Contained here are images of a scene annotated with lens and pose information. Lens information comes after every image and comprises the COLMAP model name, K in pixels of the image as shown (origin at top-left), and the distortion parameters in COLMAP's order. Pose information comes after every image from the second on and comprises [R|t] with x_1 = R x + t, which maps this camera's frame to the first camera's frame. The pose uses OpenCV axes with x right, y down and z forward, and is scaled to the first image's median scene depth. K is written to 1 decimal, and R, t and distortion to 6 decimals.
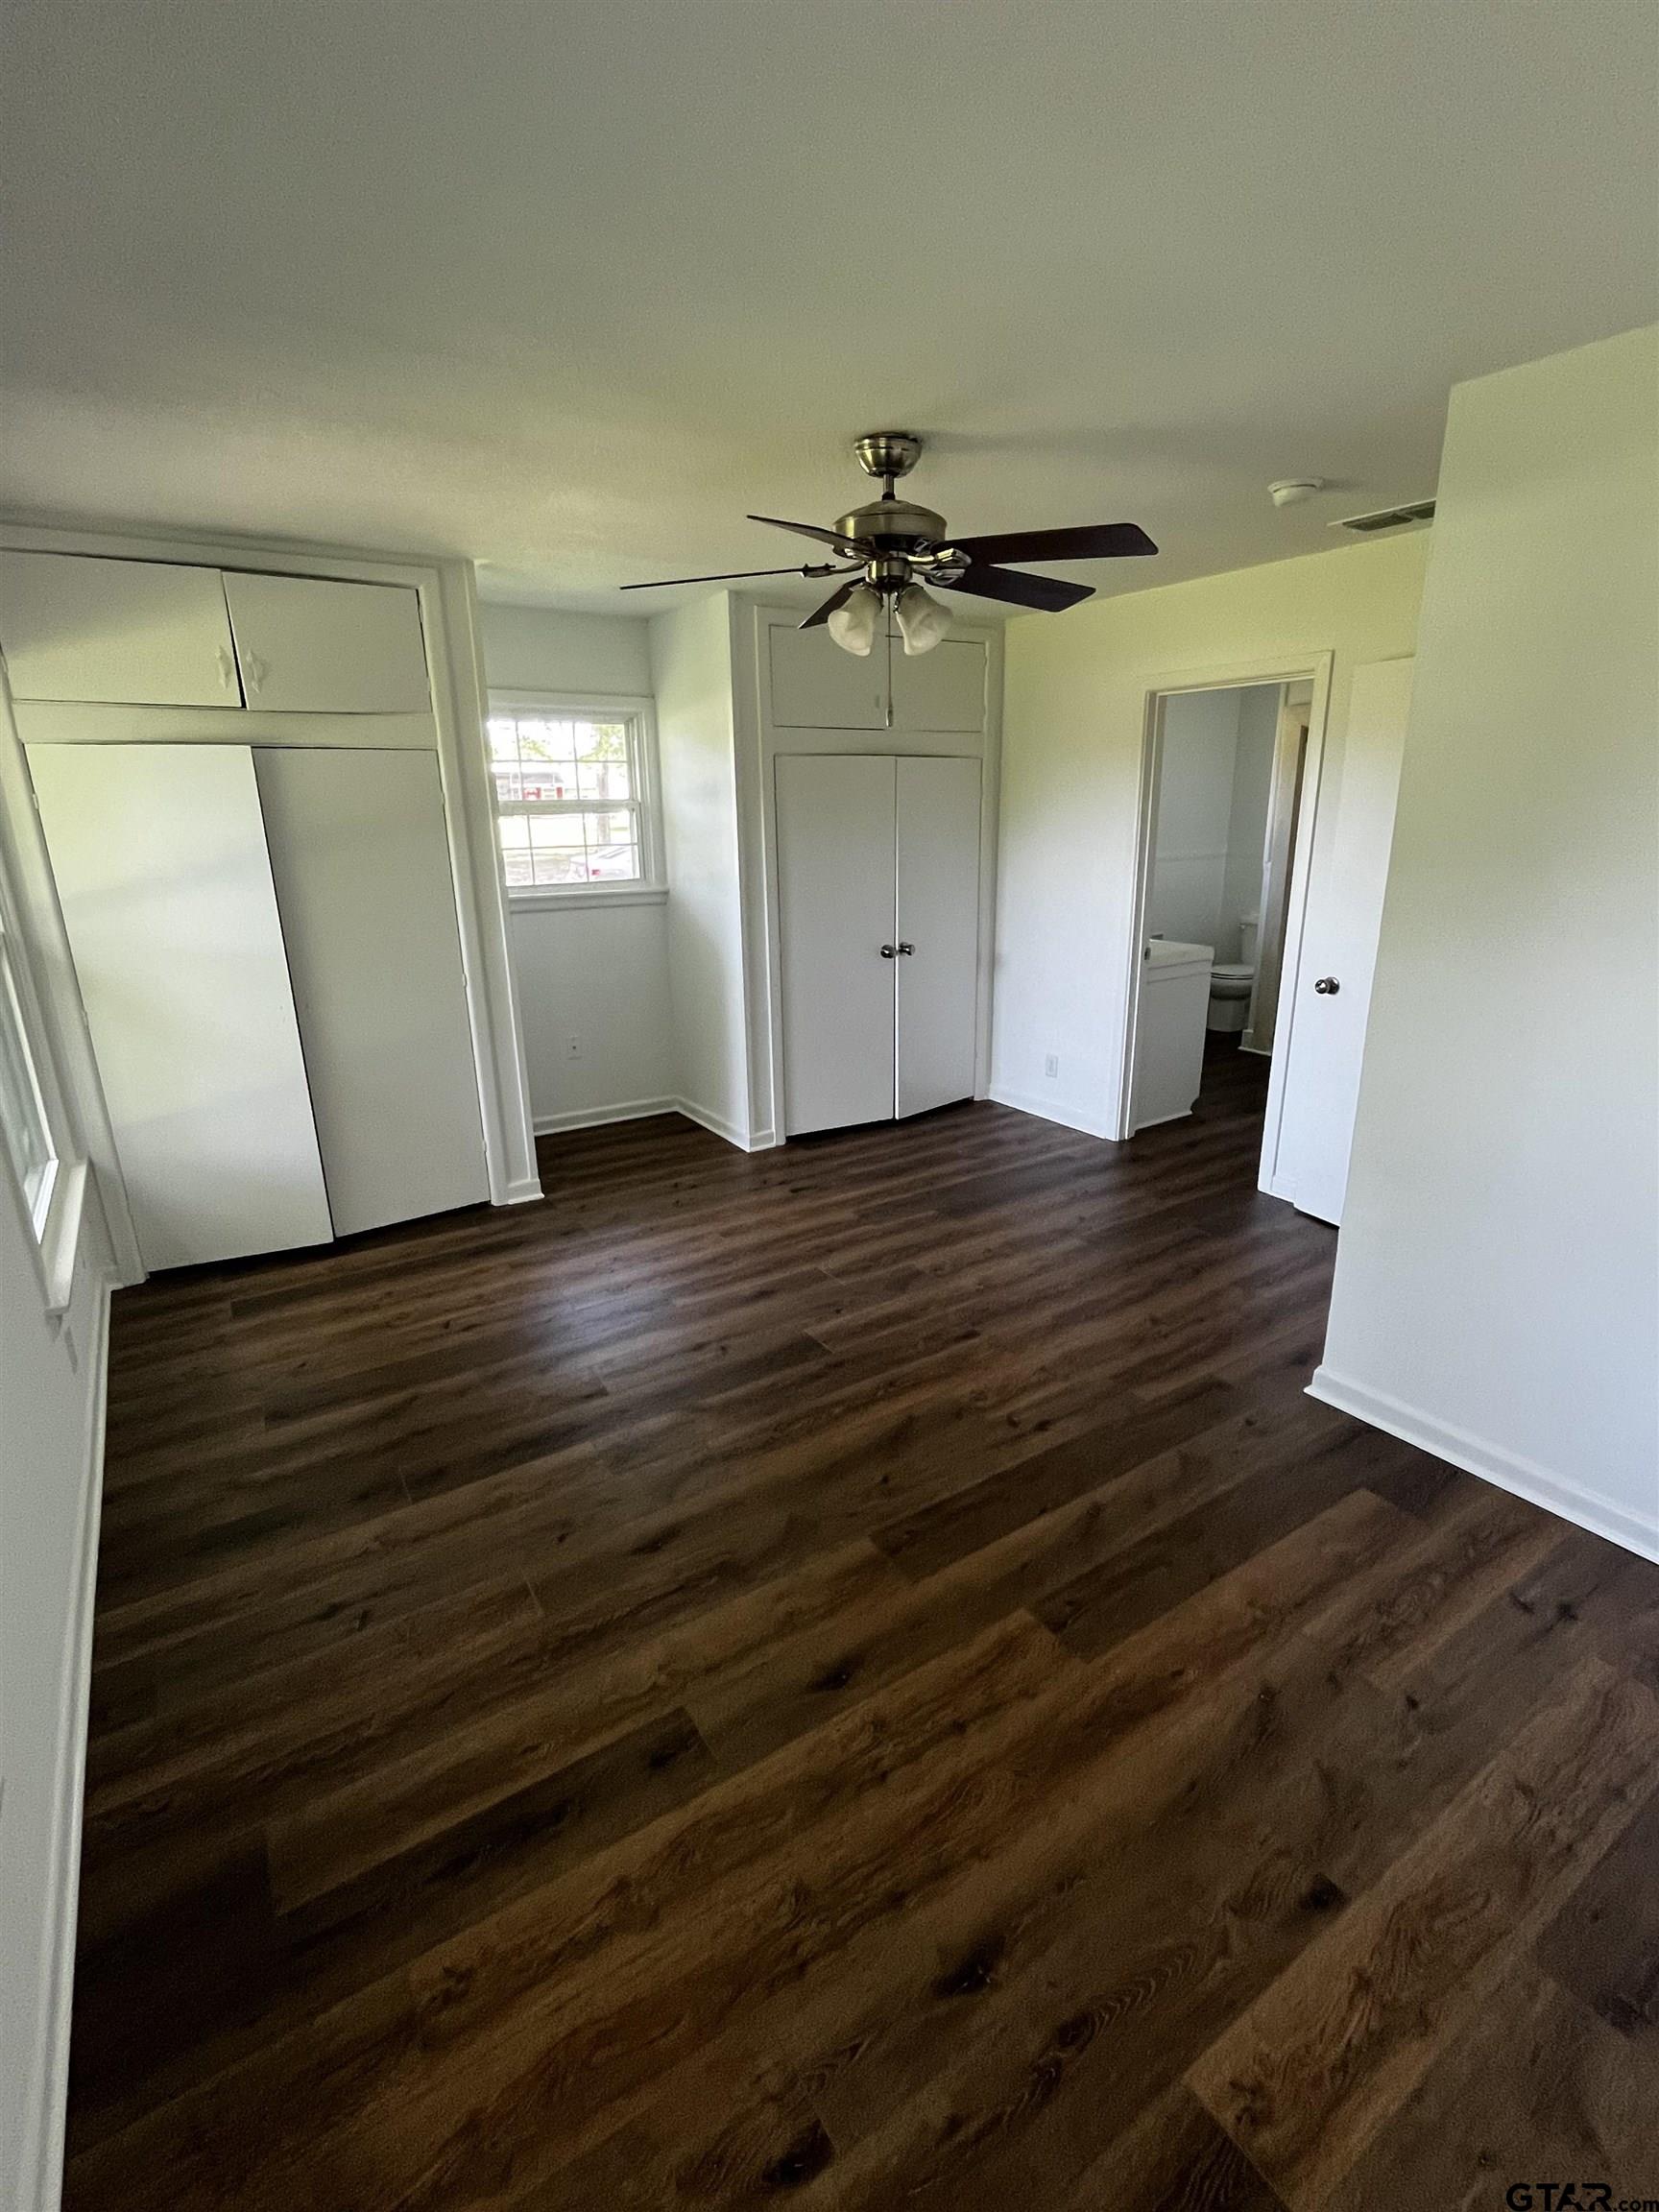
lens RADIAL K [[1012.7, 0, 830.3], [0, 1012.7, 1098.0], [0, 0, 1]] dist [-0.002710, -0.001127]
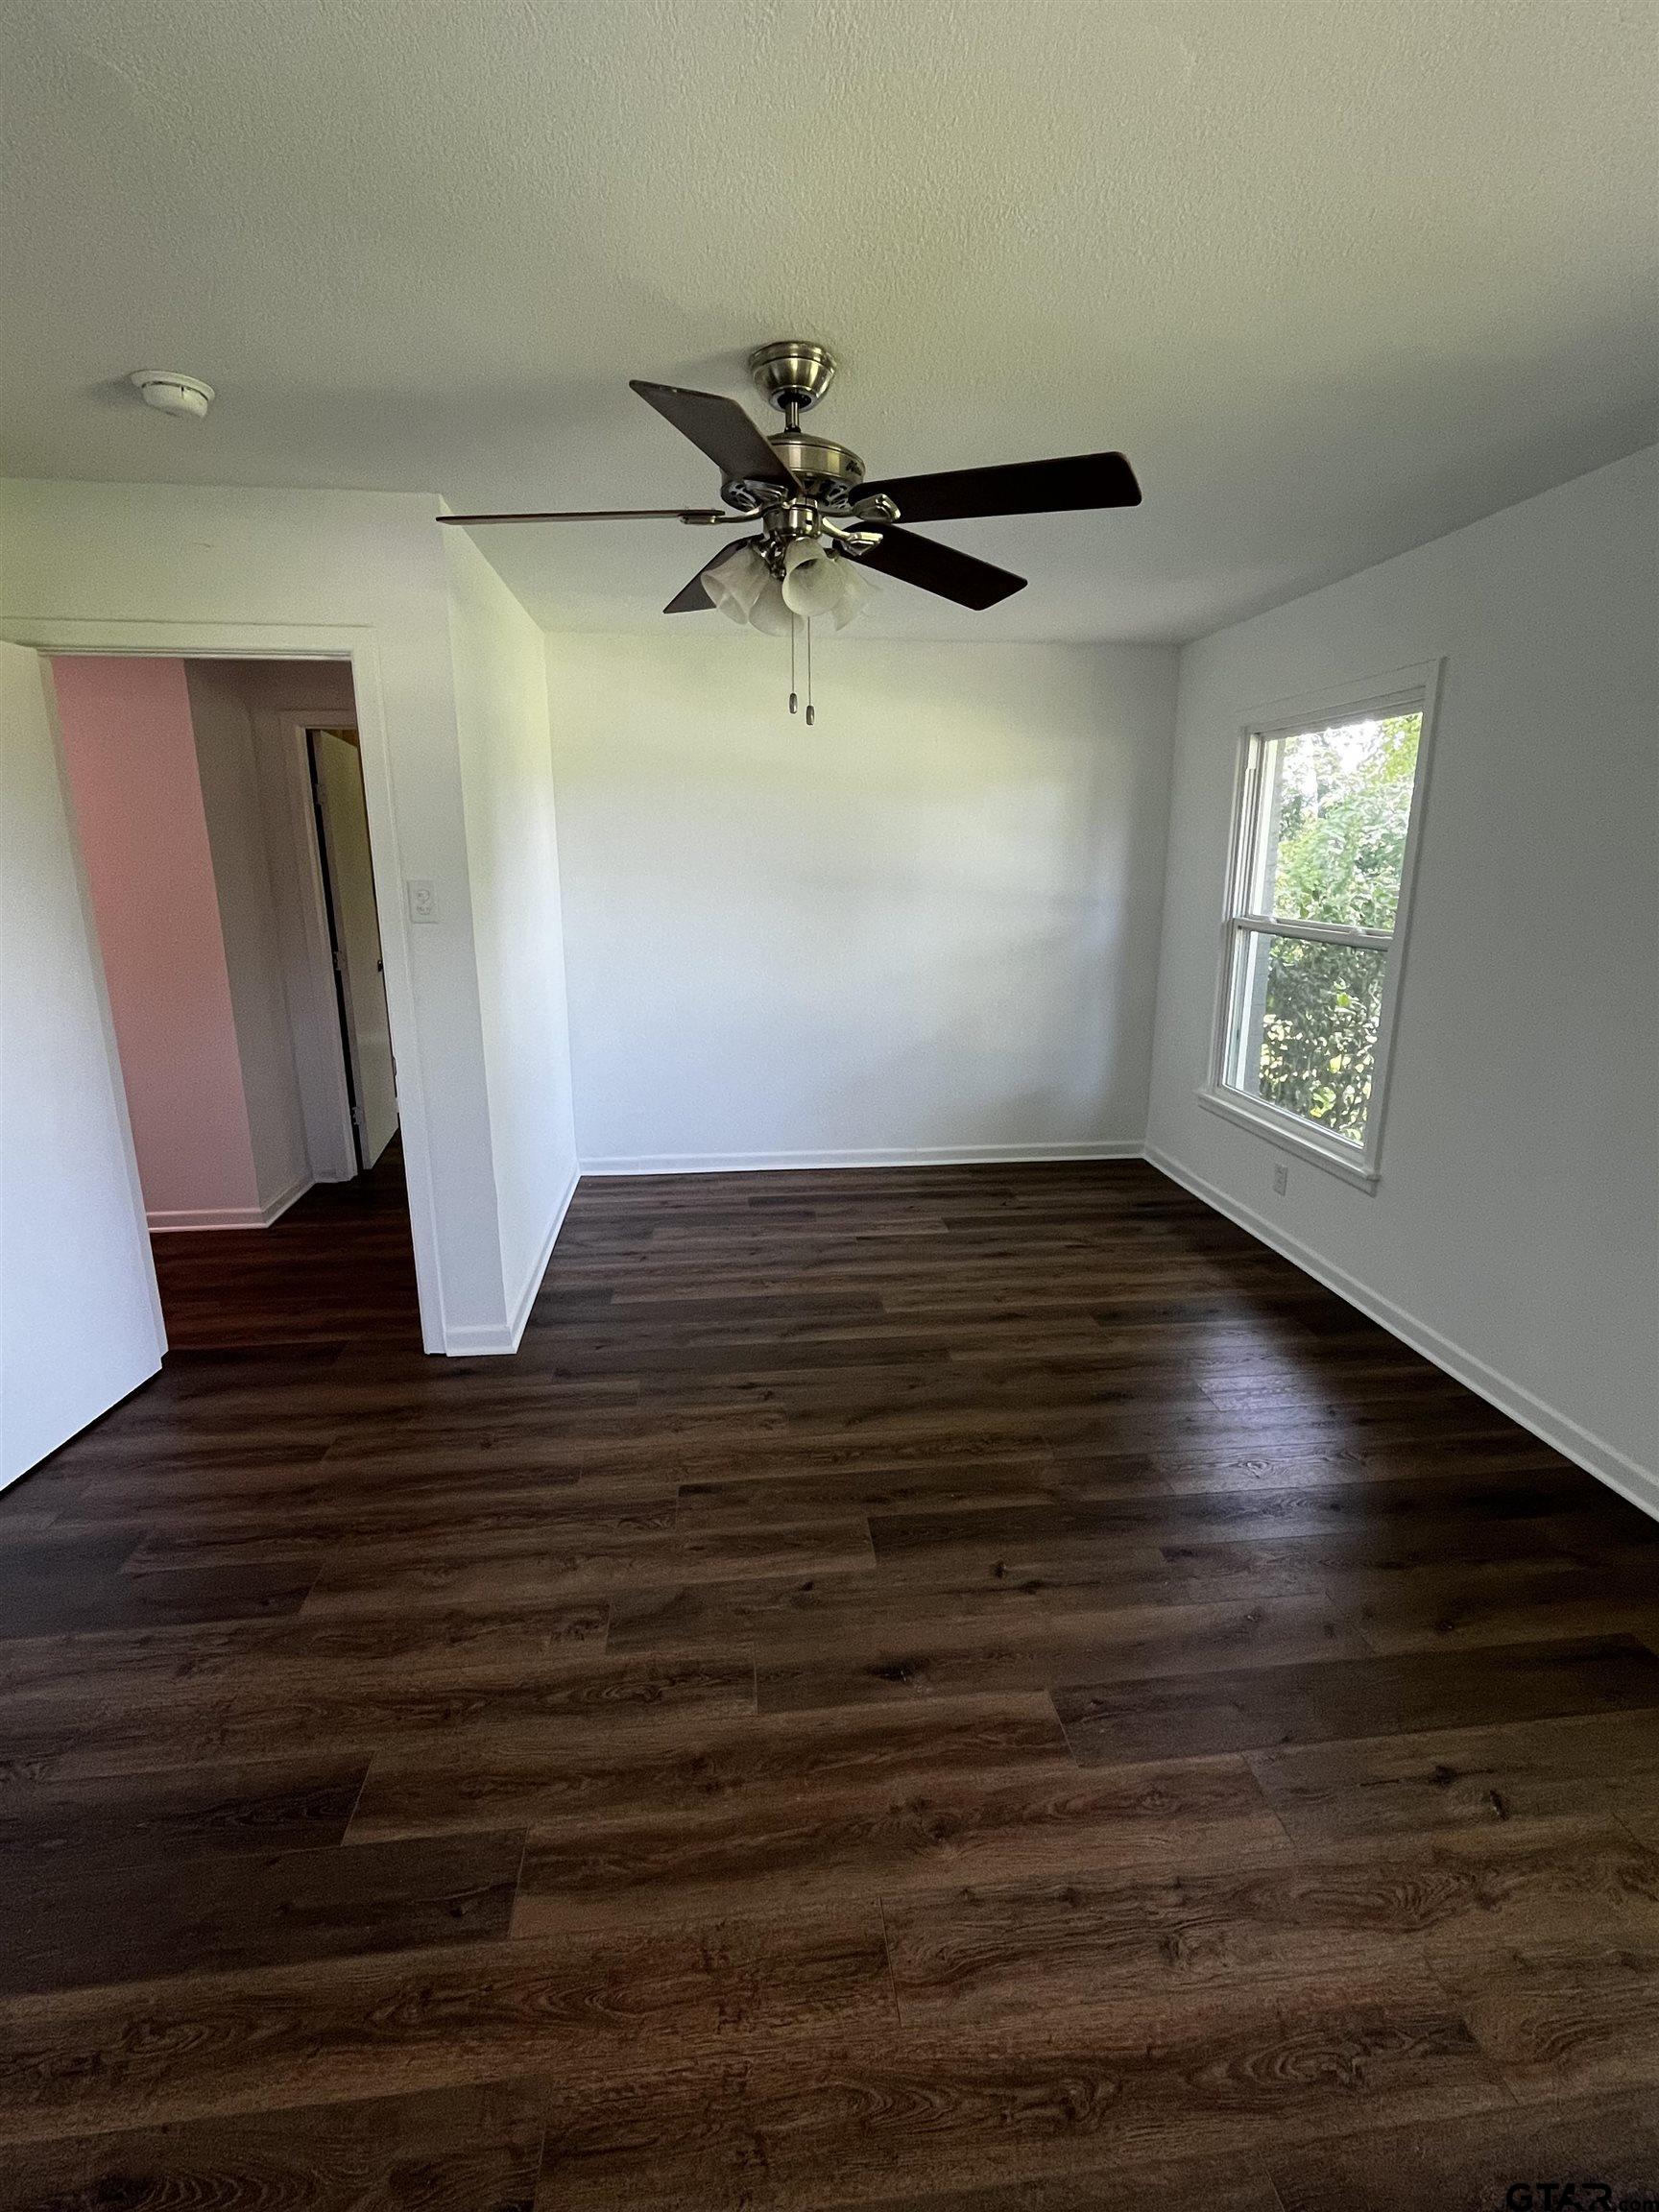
lens RADIAL K [[1012.7, 0, 830.3], [0, 1012.7, 1098.0], [0, 0, 1]] dist [-0.002710, -0.001127]
pose [[-0.895265, -0.091029, 0.436136, -0.306820], [0.138211, 0.873870, 0.466100, -0.430225], [-0.423555, 0.477561, -0.769764, 1.582003]]
